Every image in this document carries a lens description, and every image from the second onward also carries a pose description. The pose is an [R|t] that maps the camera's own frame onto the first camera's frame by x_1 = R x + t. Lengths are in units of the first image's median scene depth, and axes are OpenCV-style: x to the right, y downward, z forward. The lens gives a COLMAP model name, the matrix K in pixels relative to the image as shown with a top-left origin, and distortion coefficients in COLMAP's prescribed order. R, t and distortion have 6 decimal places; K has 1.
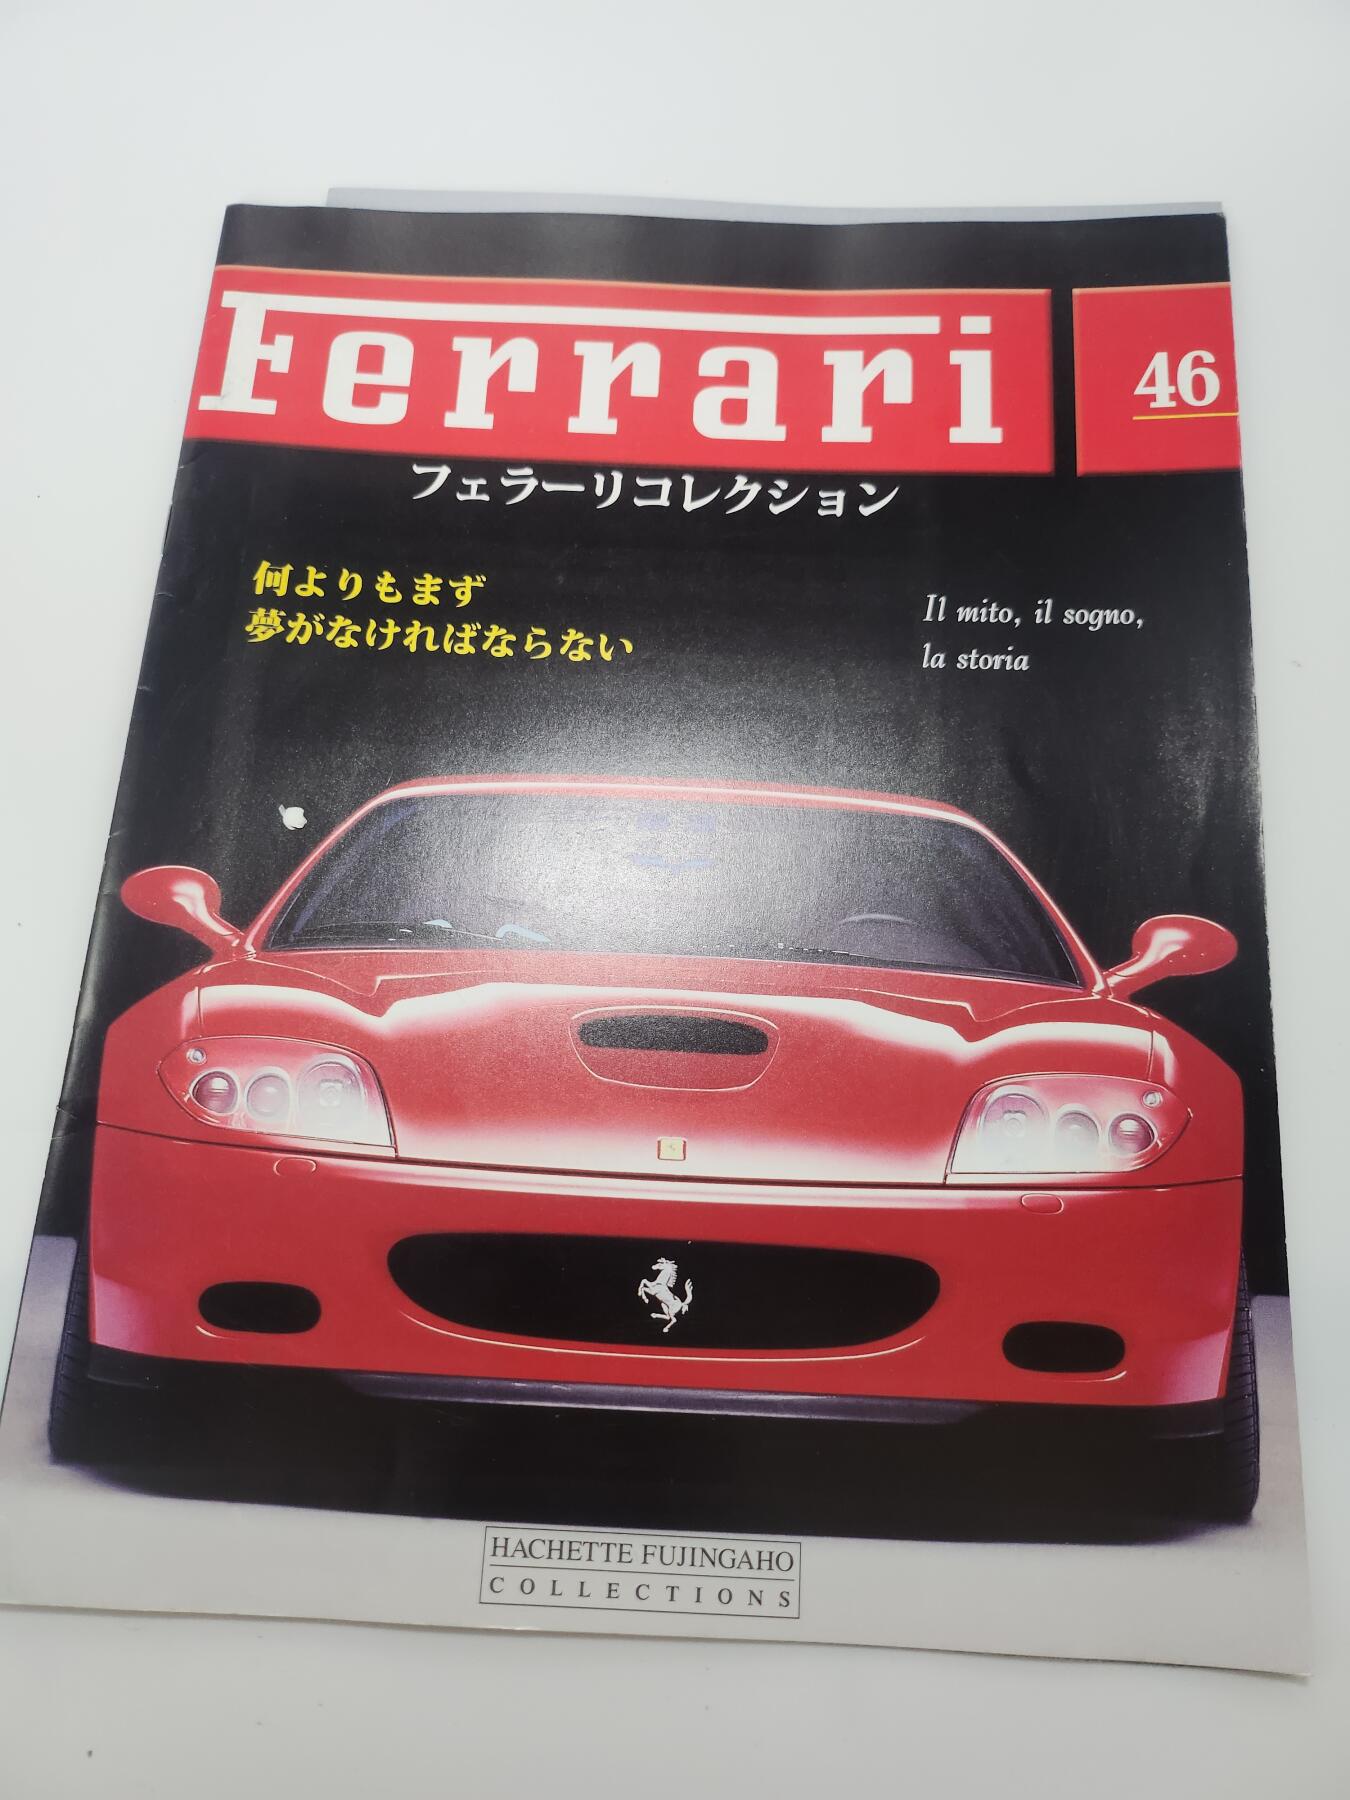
lens RADIAL K [[1250.5, 0, 675.0], [0, 1250.5, 900.0], [0, 0, 1]] dist [0.008578, -0.061336]
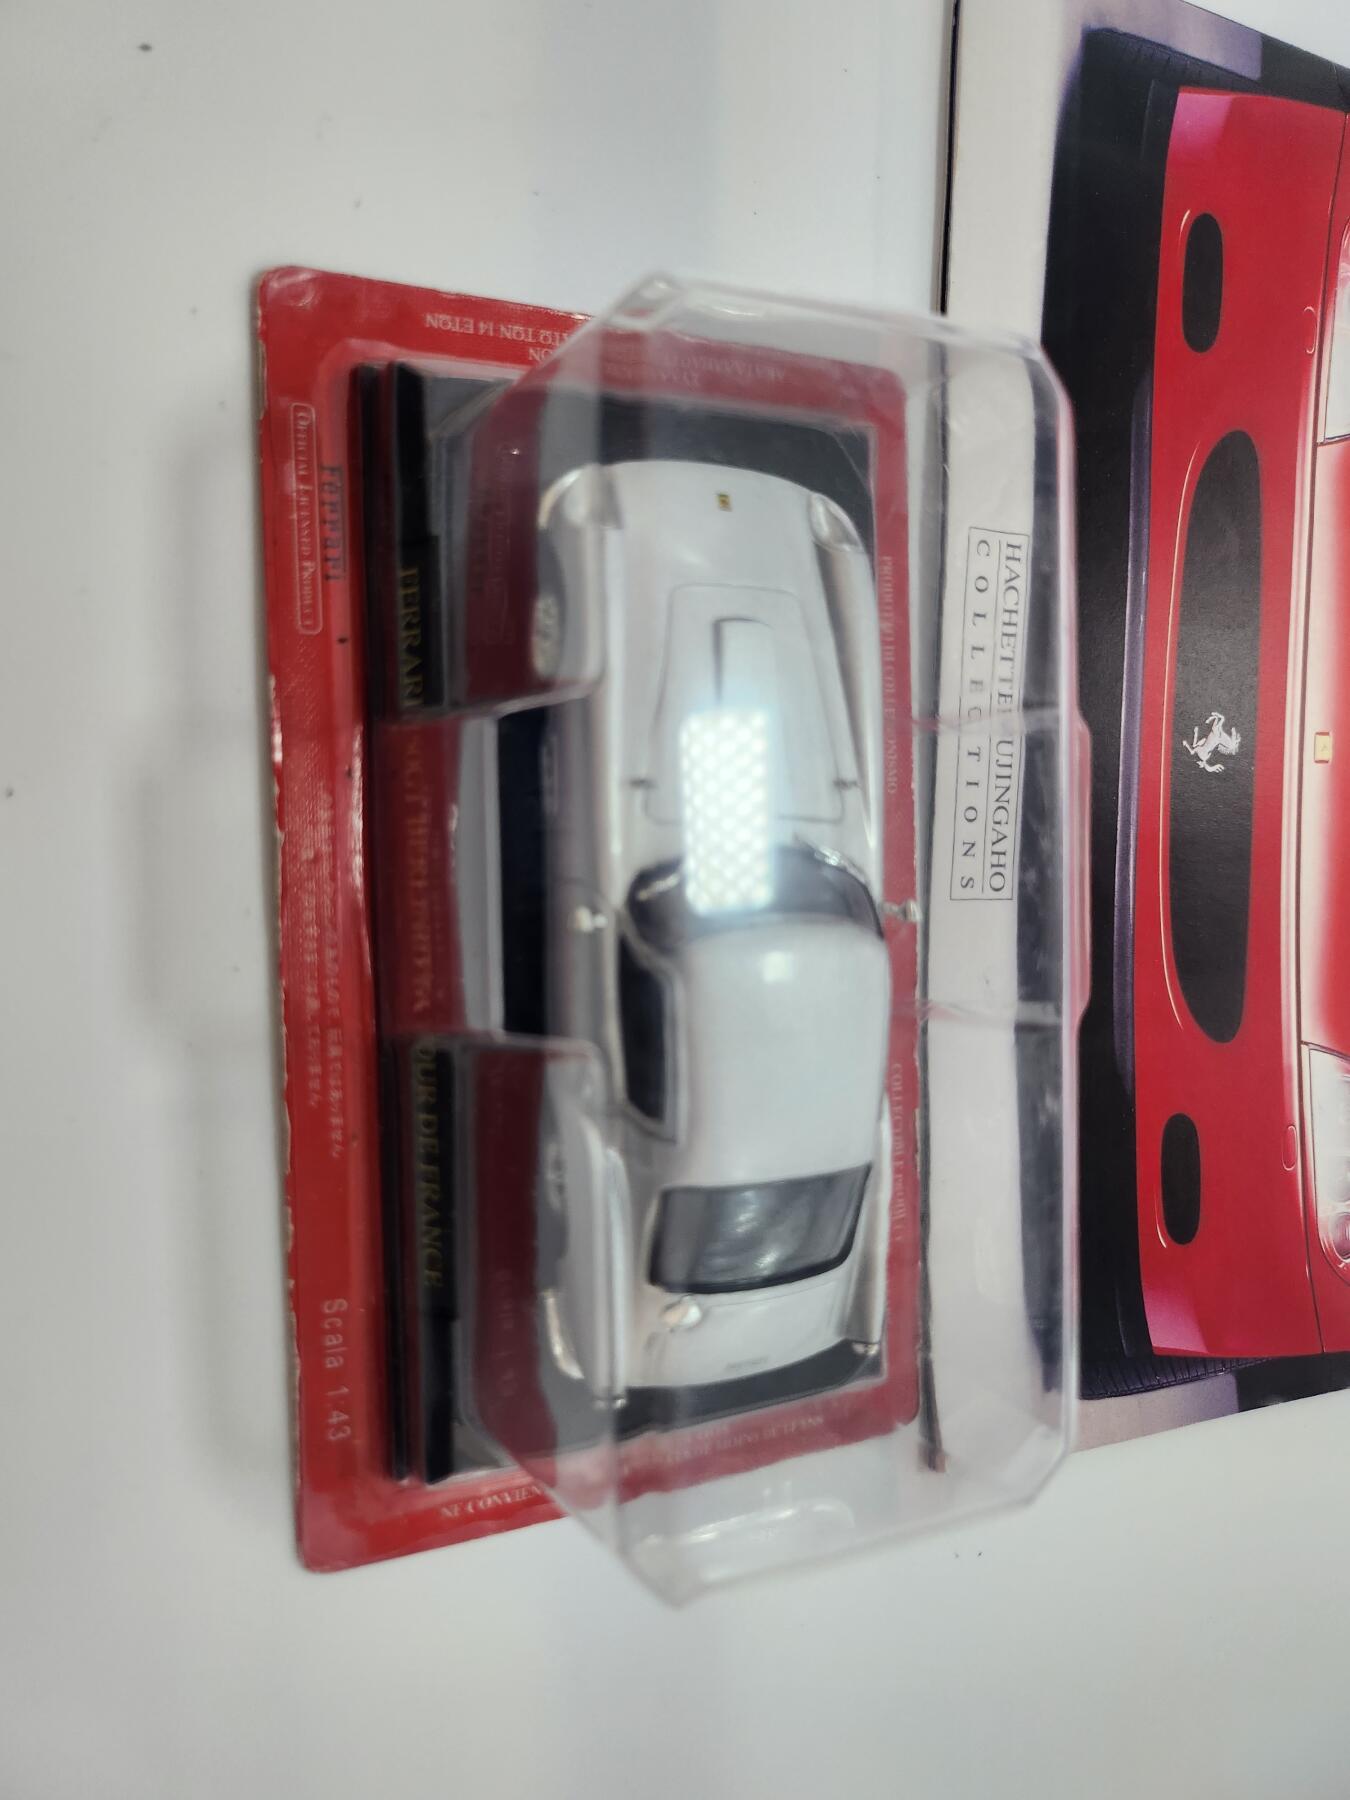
lens RADIAL K [[1250.5, 0, 675.0], [0, 1250.5, 900.0], [0, 0, 1]] dist [0.008578, -0.061336]
pose [[0.037174, 0.997282, 0.063616, 0.034380], [-0.992744, 0.044140, -0.111853, 0.813428], [-0.114357, -0.058997, 0.991686, 0.143135]]
